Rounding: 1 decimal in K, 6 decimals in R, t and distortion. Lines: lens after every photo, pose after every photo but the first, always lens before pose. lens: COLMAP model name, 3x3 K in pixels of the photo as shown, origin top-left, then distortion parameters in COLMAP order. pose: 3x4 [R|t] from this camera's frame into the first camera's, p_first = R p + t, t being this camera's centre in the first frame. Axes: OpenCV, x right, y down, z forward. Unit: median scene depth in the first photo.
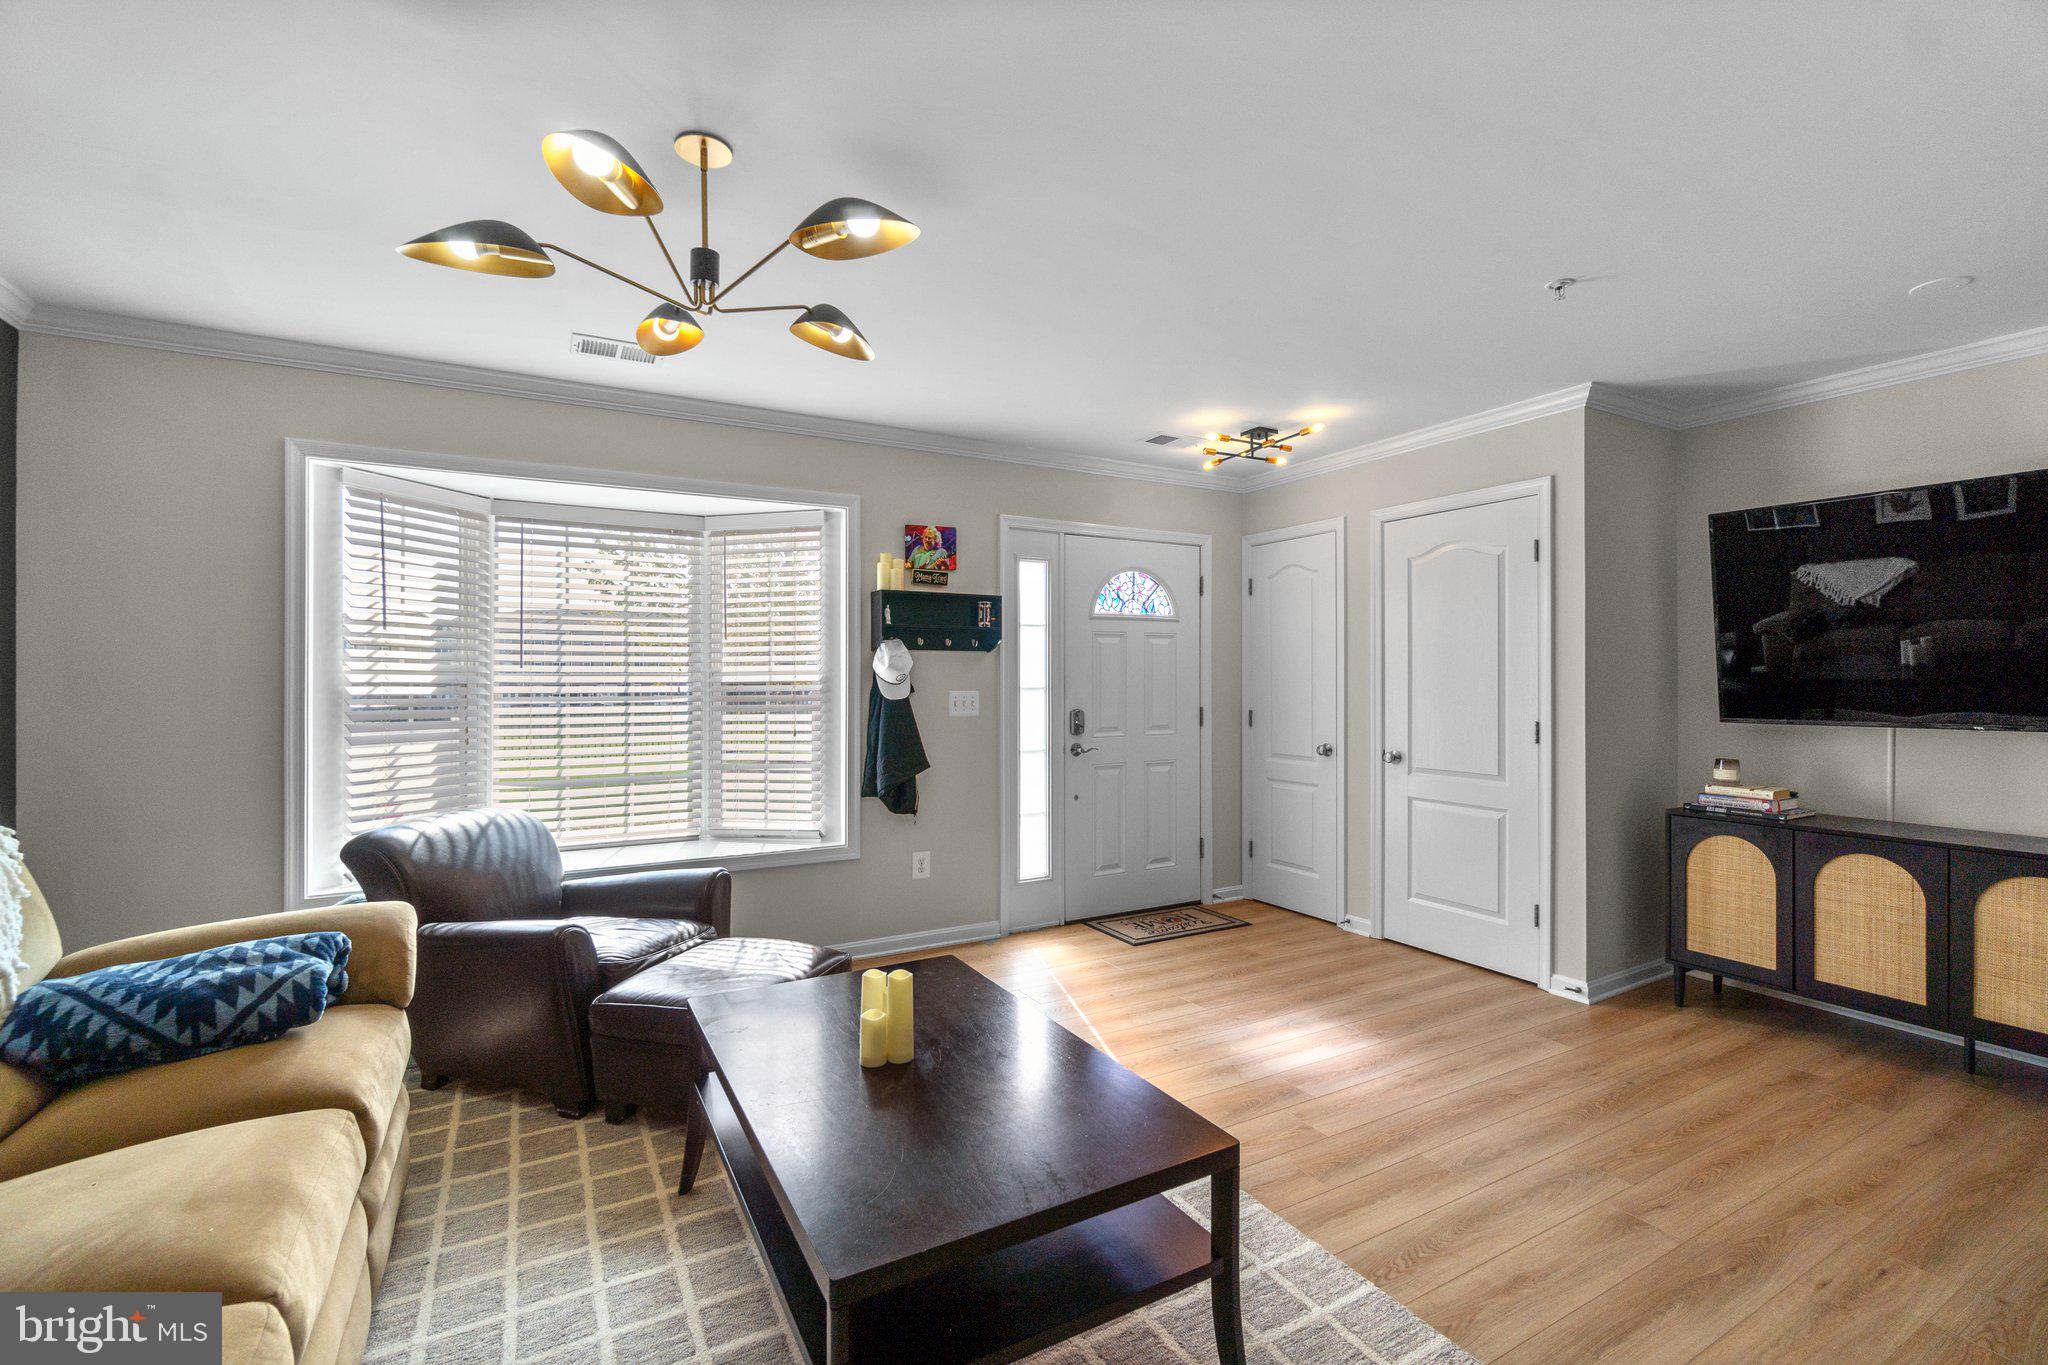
lens RADIAL K [[890.5, 0, 1018.4], [0, 890.5, 677.5], [0, 0, 1]] dist [-0.000985, -0.000093]
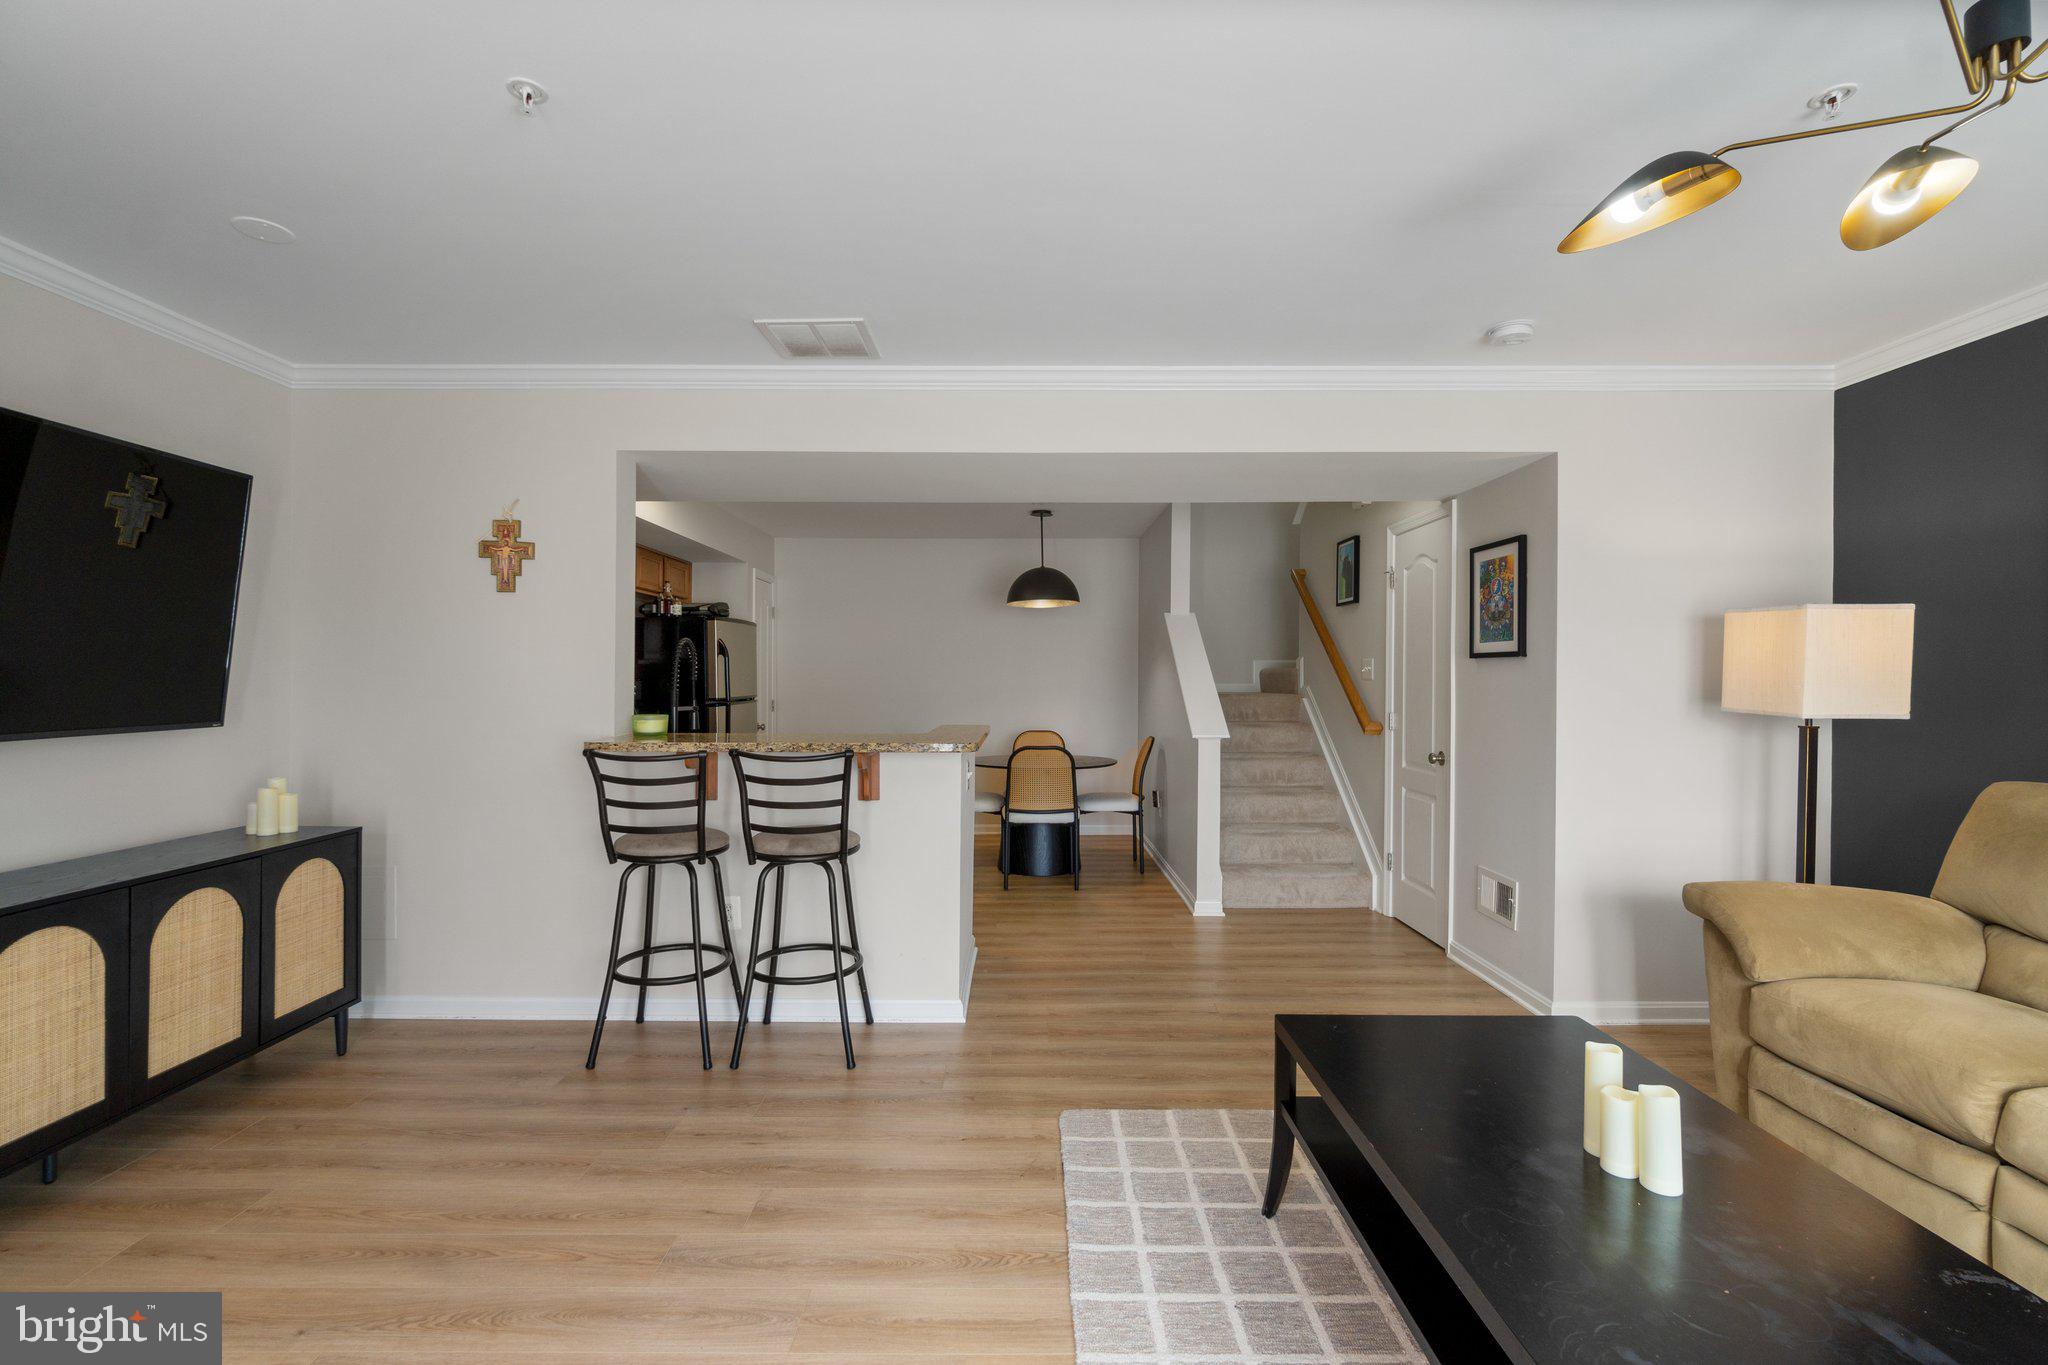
lens RADIAL K [[886.1, 0, 1017.6], [0, 886.1, 675.3], [0, 0, 1]] dist [-0.001727, 0.000392]
pose [[-0.870576, -0.004978, 0.492009, -0.030230], [-0.007247, 0.999970, -0.002707, -0.001406], [-0.491981, -0.005922, -0.870586, 0.881284]]
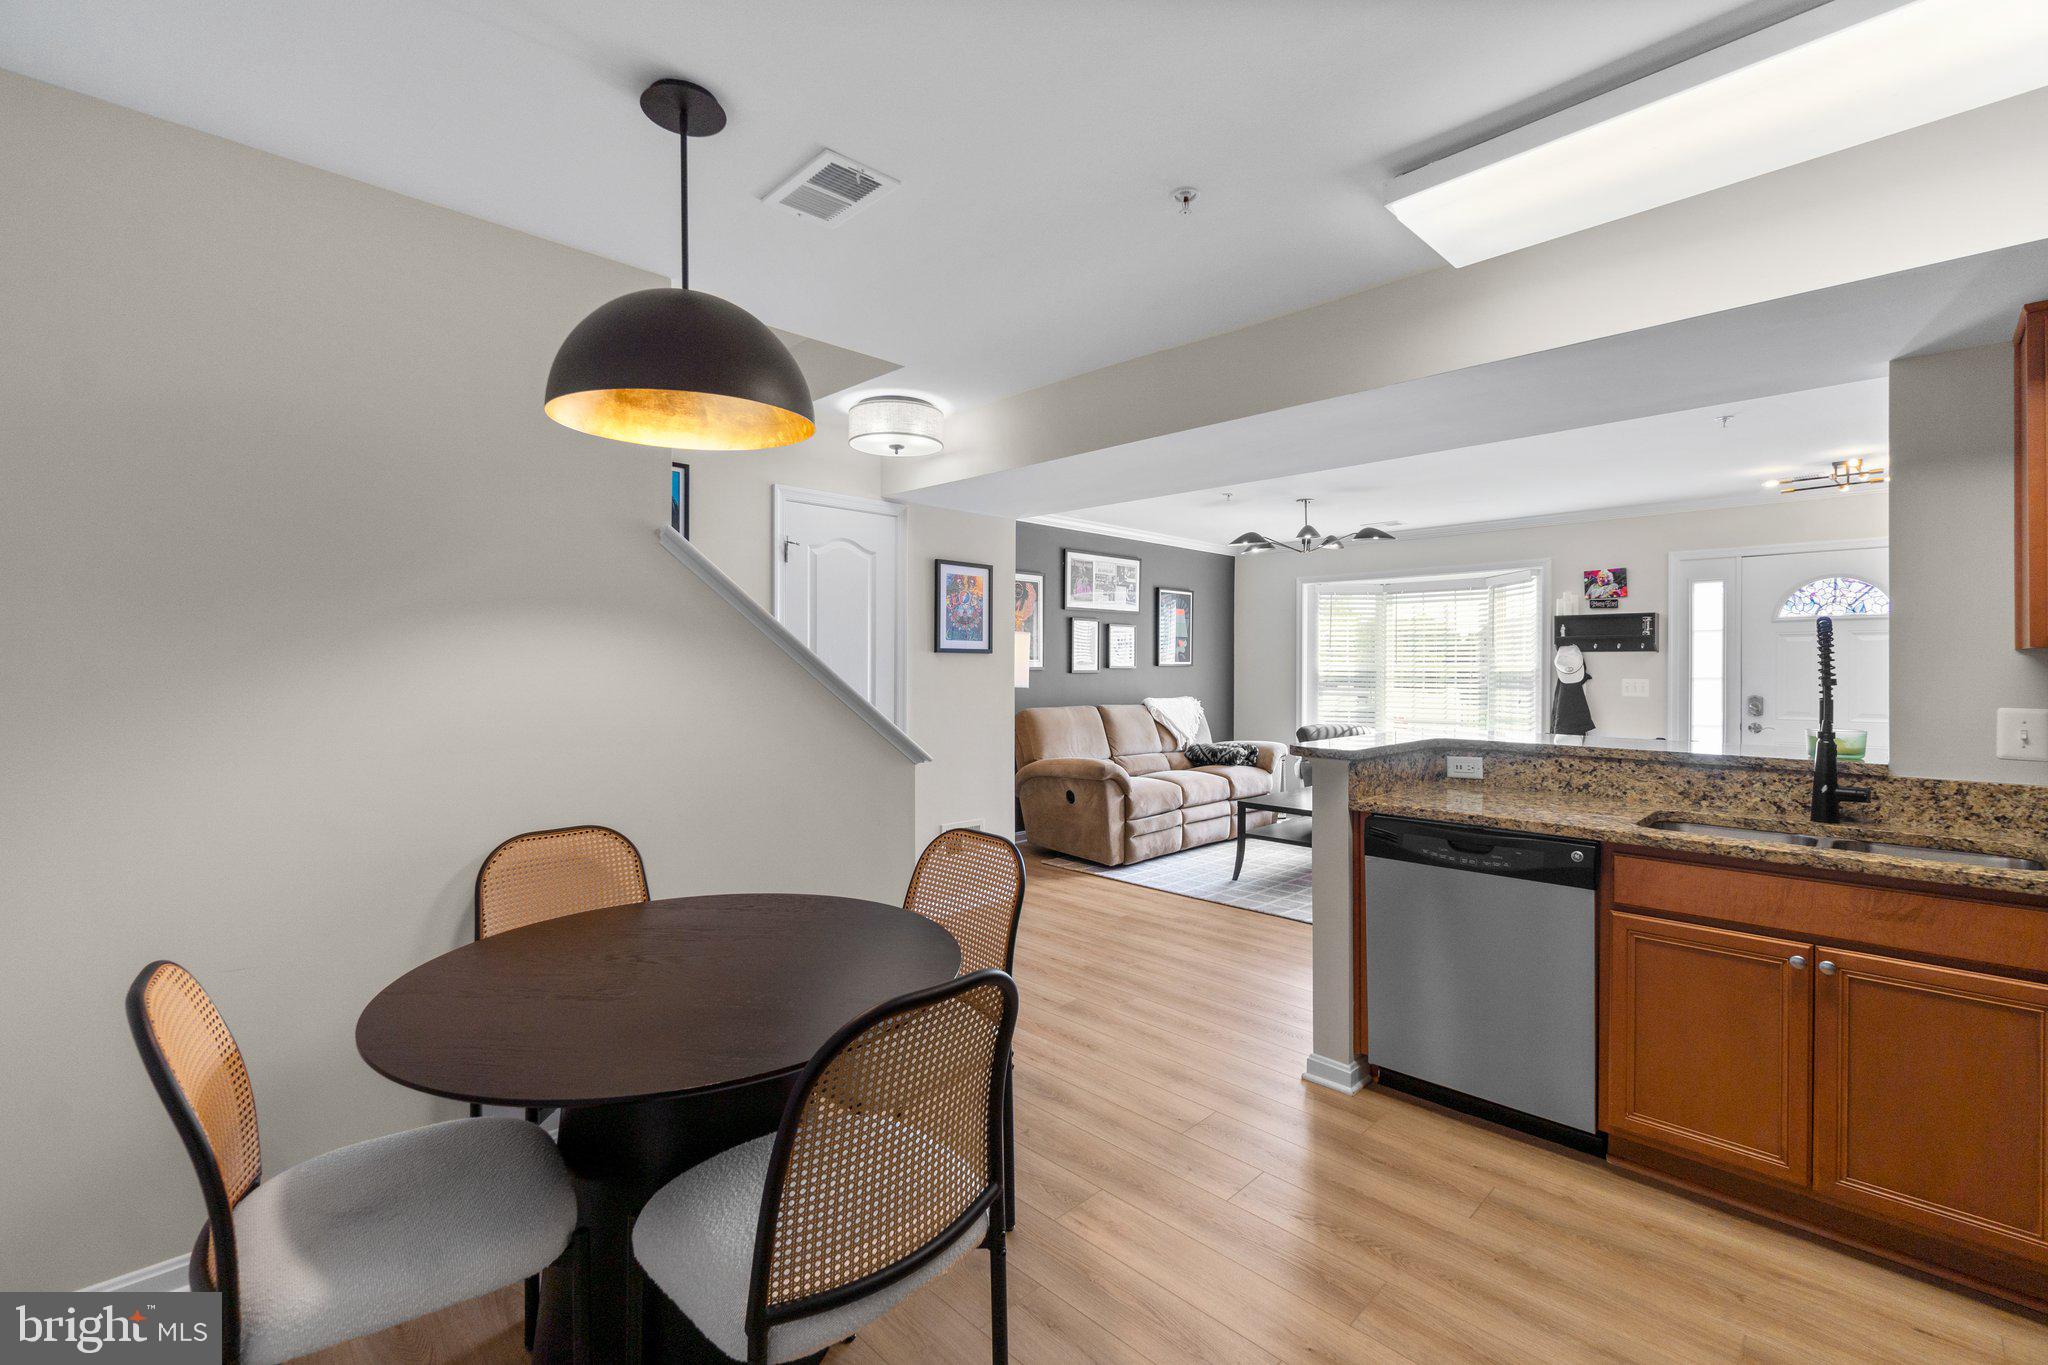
lens RADIAL K [[886.1, 0, 1017.6], [0, 886.1, 675.3], [0, 0, 1]] dist [-0.001727, 0.000392]
pose [[0.266153, 0.013197, -0.963840, 1.113659], [0.000807, 0.999903, 0.013914, -0.012015], [0.963930, -0.004482, 0.266117, -0.374927]]
